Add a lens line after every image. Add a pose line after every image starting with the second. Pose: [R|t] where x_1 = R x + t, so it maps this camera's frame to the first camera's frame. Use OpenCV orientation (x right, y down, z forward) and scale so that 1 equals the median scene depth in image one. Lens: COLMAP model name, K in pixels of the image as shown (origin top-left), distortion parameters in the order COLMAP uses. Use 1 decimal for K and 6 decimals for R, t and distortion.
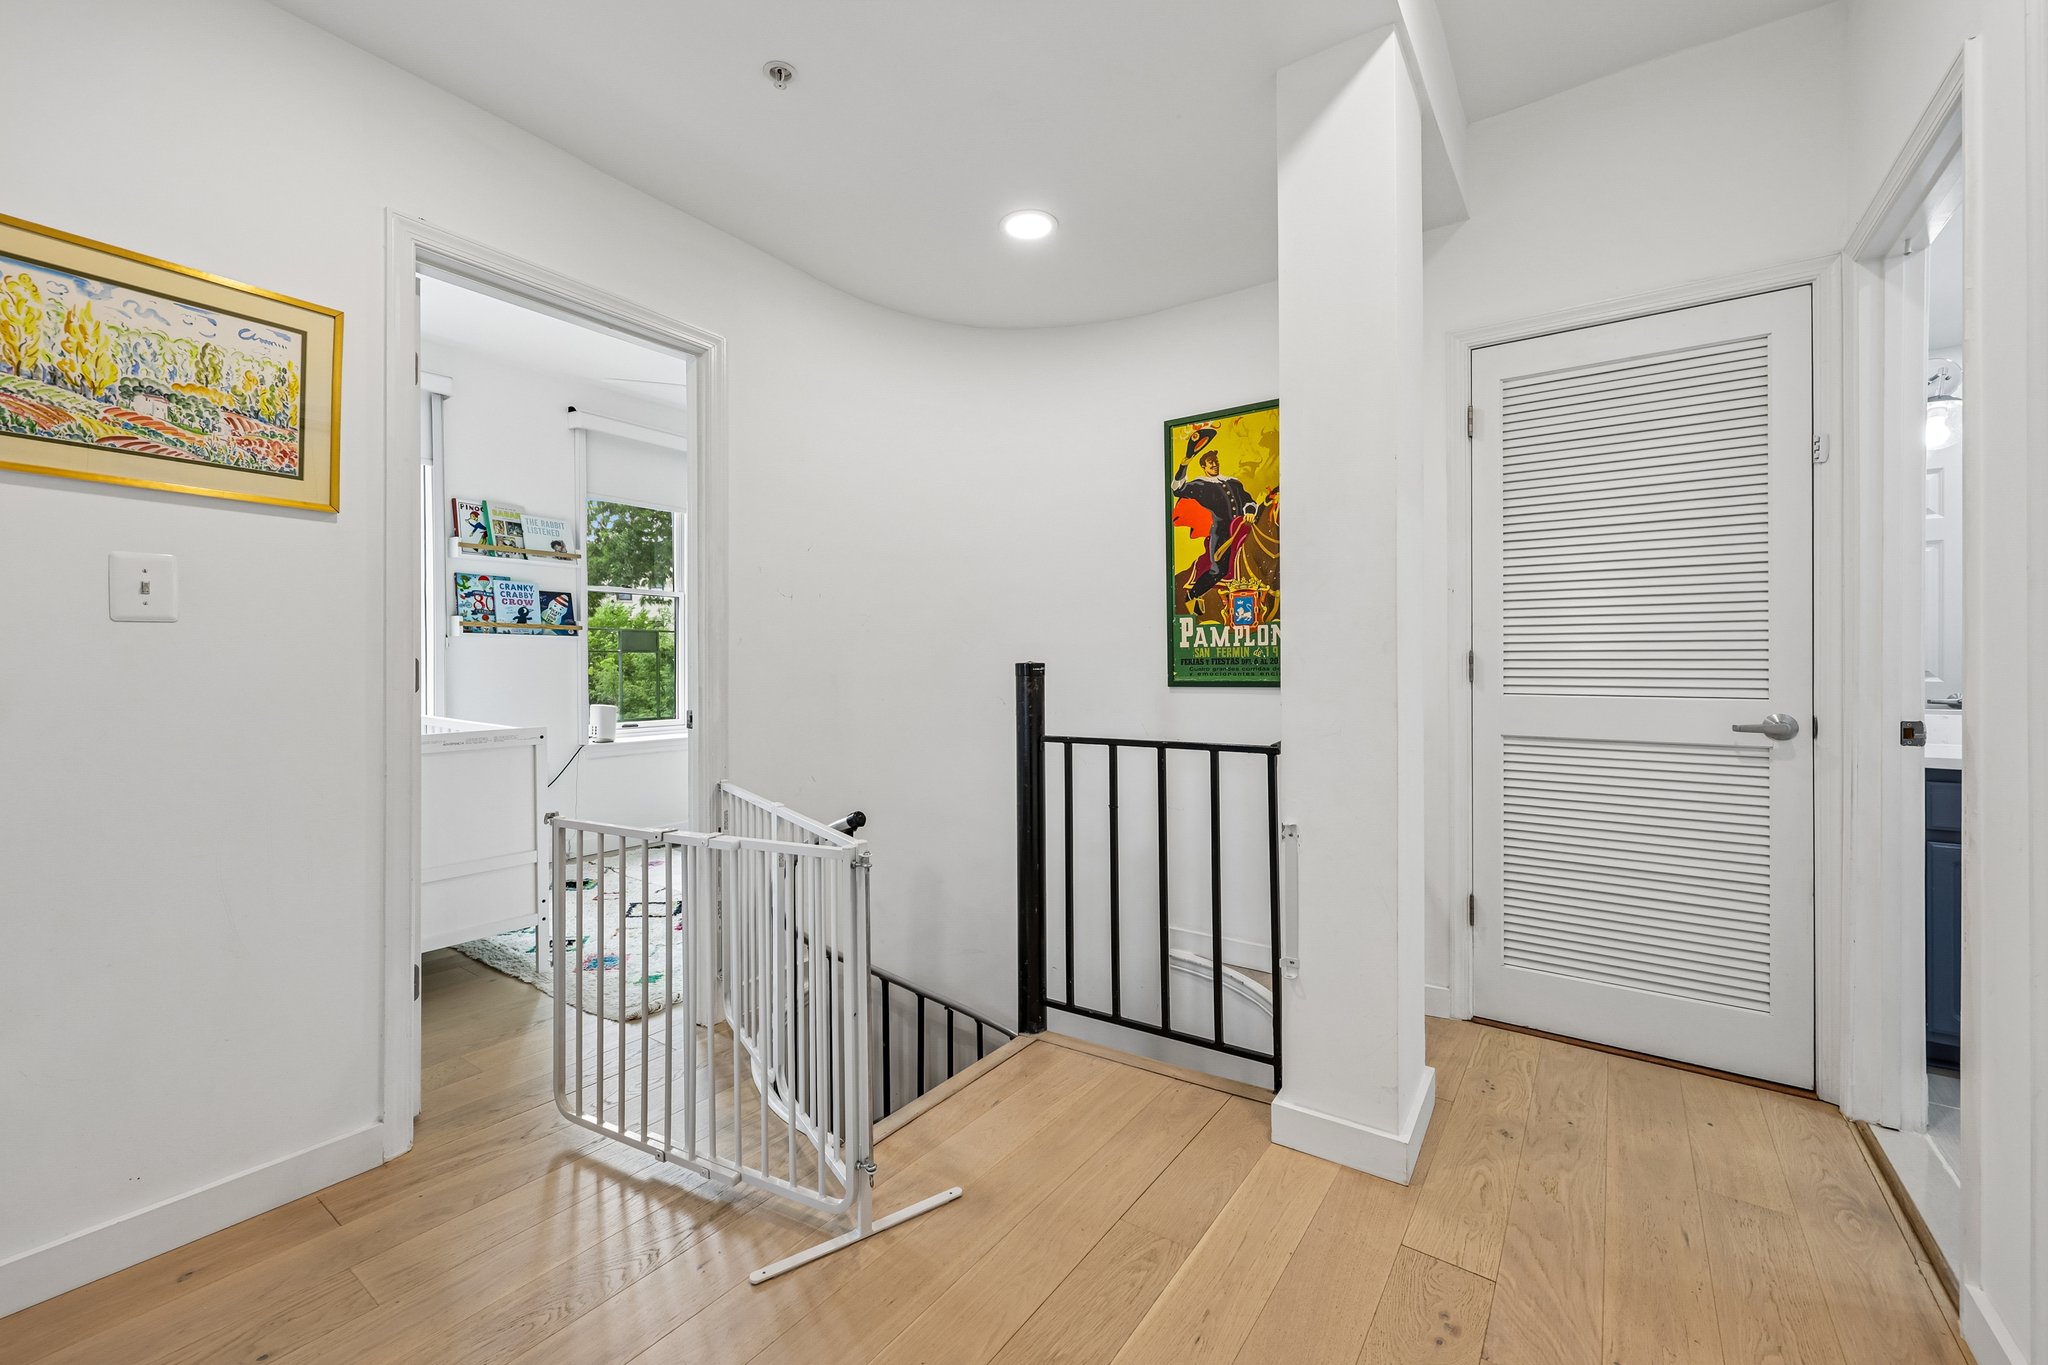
lens RADIAL K [[836.1, 0, 1013.8], [0, 836.1, 661.3], [0, 0, 1]] dist [0.002449, 0.000431]
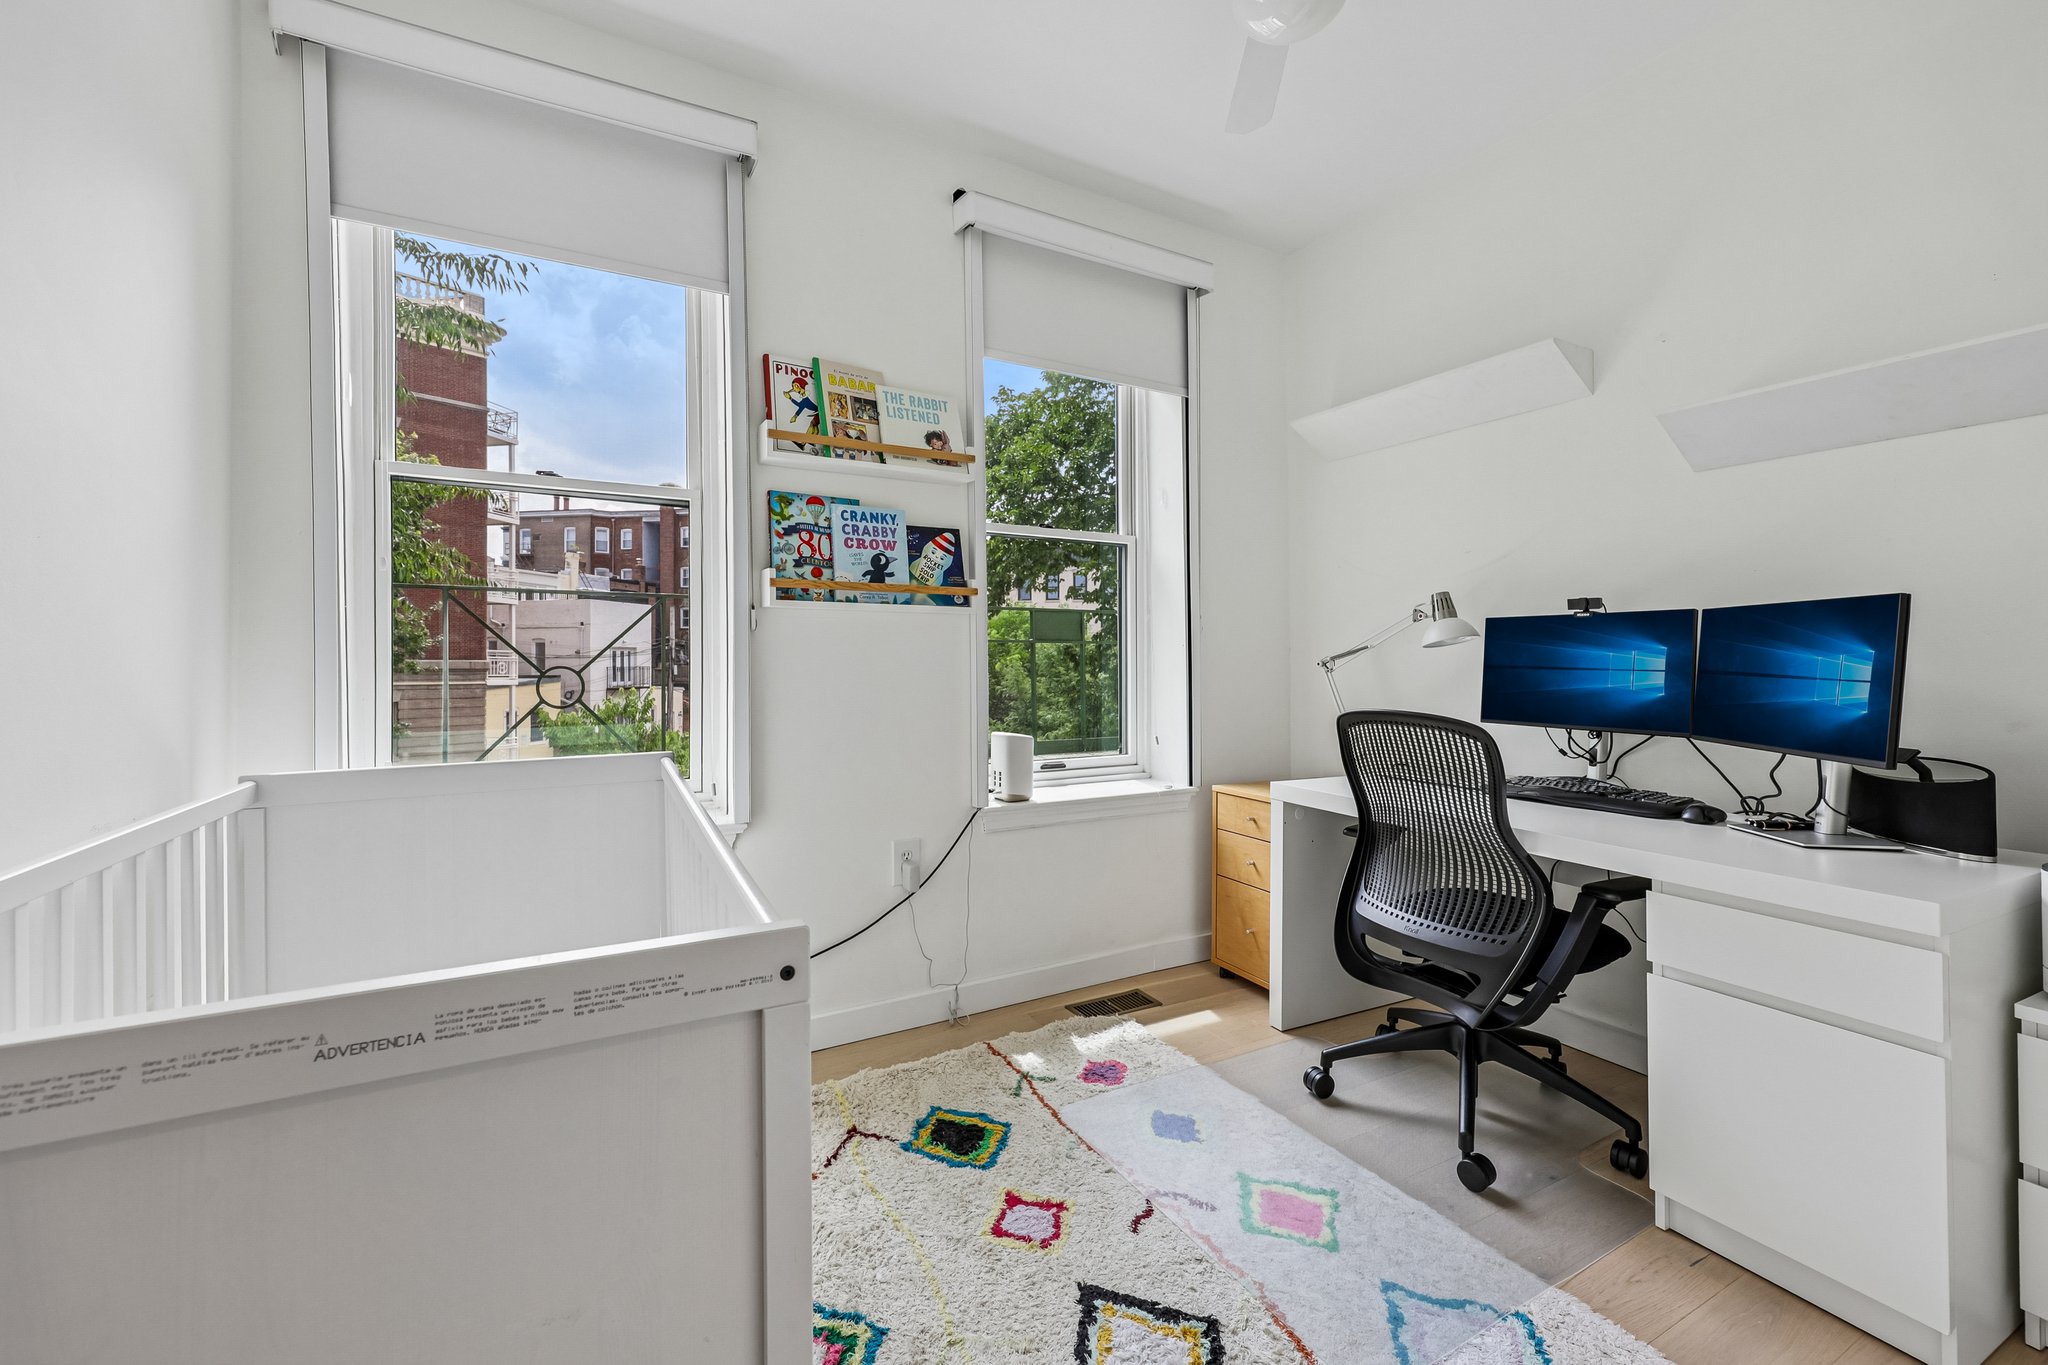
lens RADIAL K [[836.1, 0, 1020.3], [0, 836.1, 659.1], [0, 0, 1]] dist [-0.000600, -0.000062]
pose [[0.905379, -0.005890, -0.424563, -0.275893], [0.004885, 0.999982, -0.003454, 0.005916], [0.424576, 0.001053, 0.905392, 0.551380]]
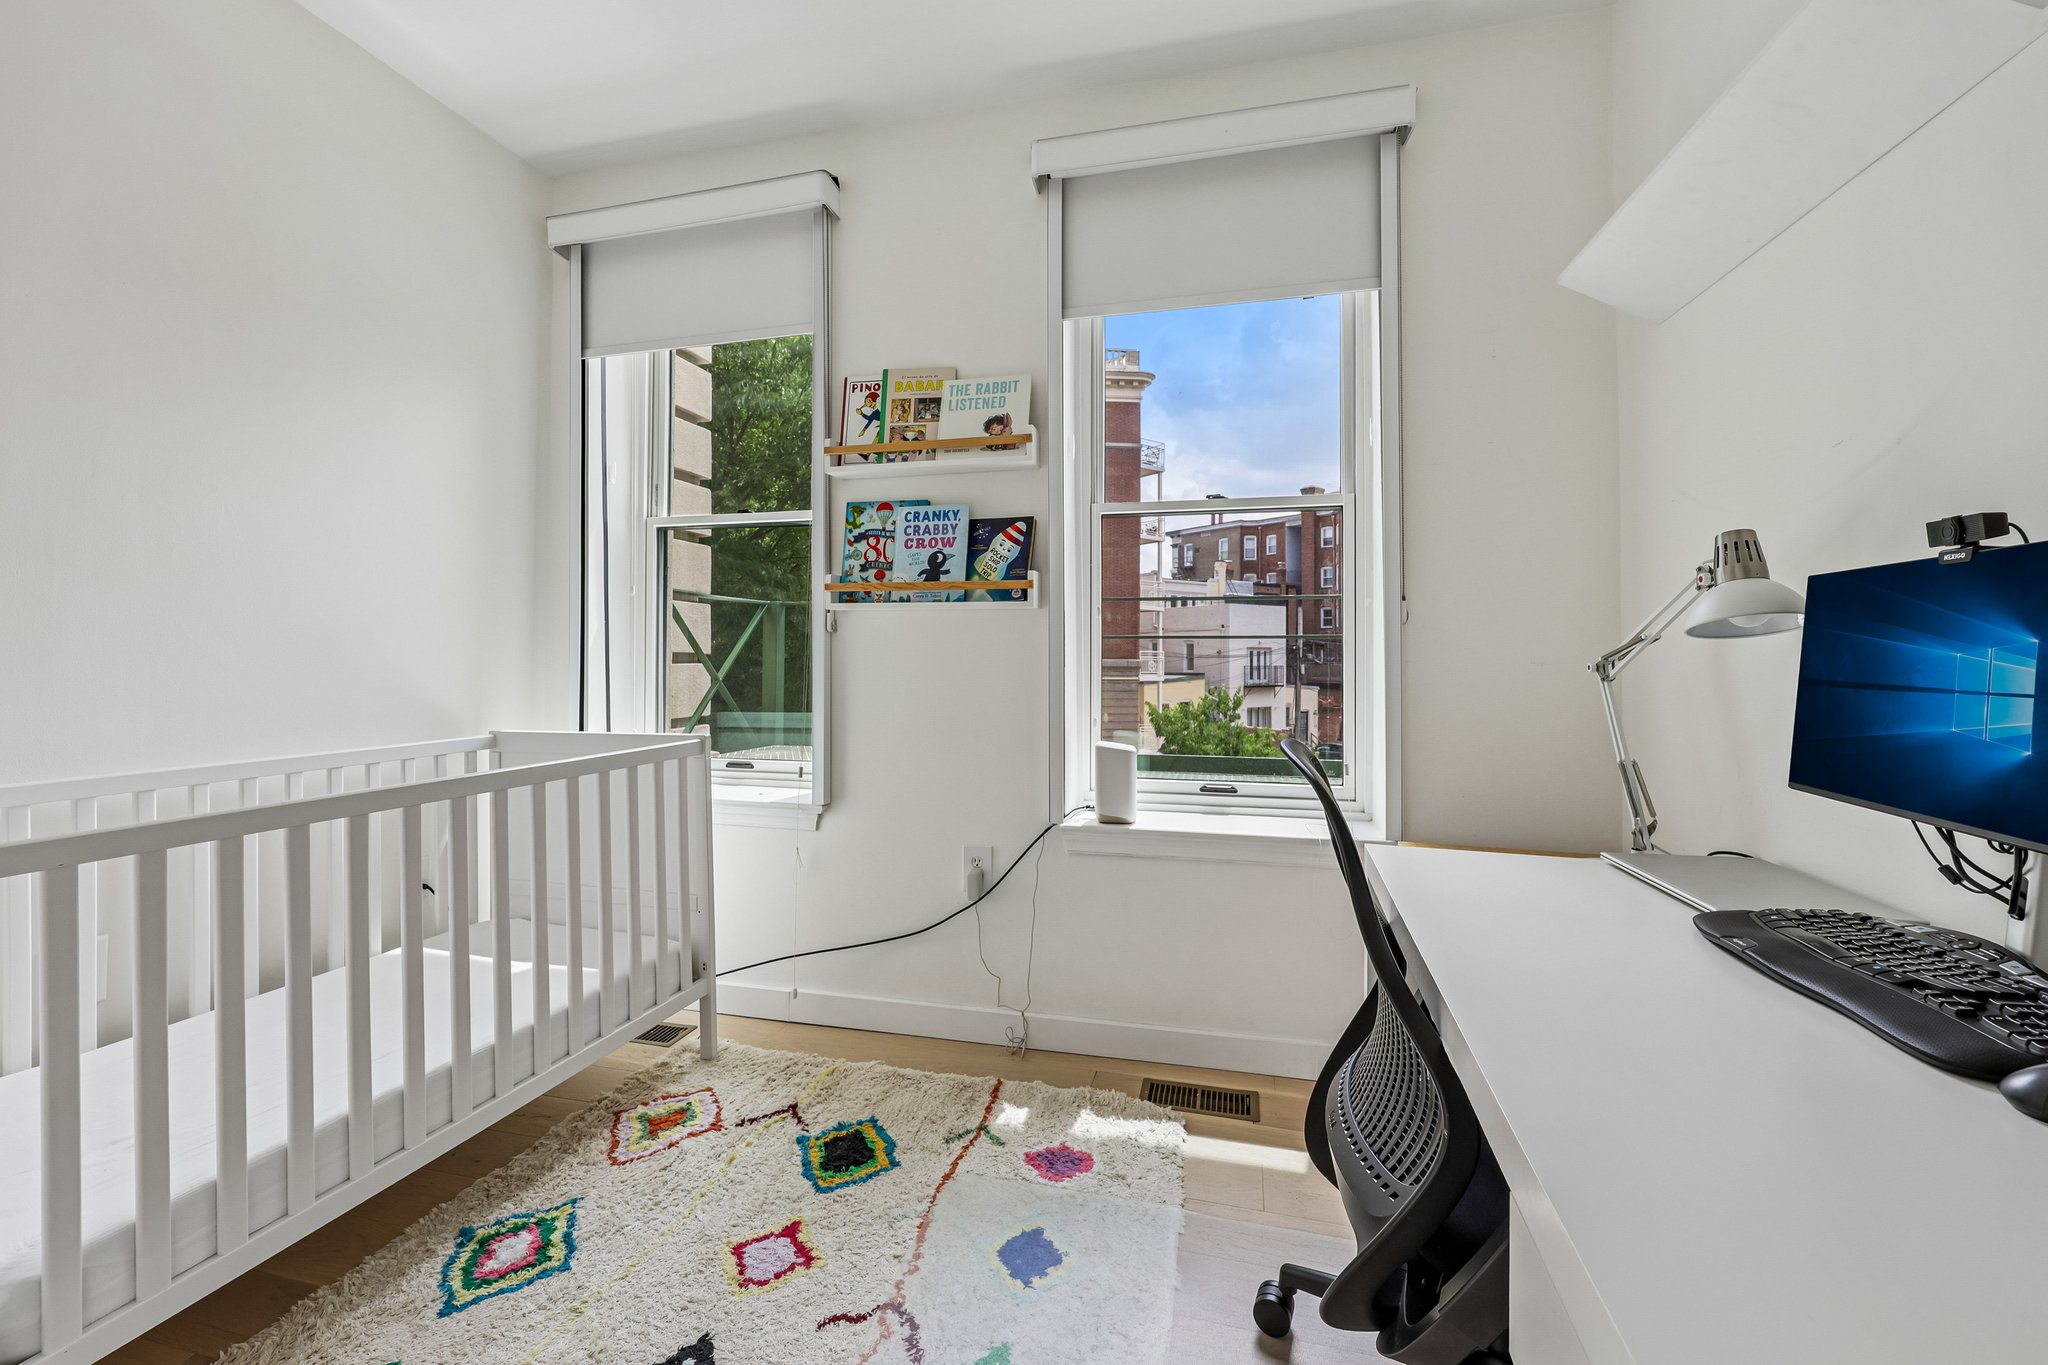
lens RADIAL K [[836.1, 0, 1013.8], [0, 836.1, 661.3], [0, 0, 1]] dist [0.002449, 0.000431]
pose [[0.370151, -0.001517, -0.928970, -0.071718], [-0.000998, 0.999997, -0.002031, 0.006709], [0.928971, 0.001679, 0.370148, 0.850095]]
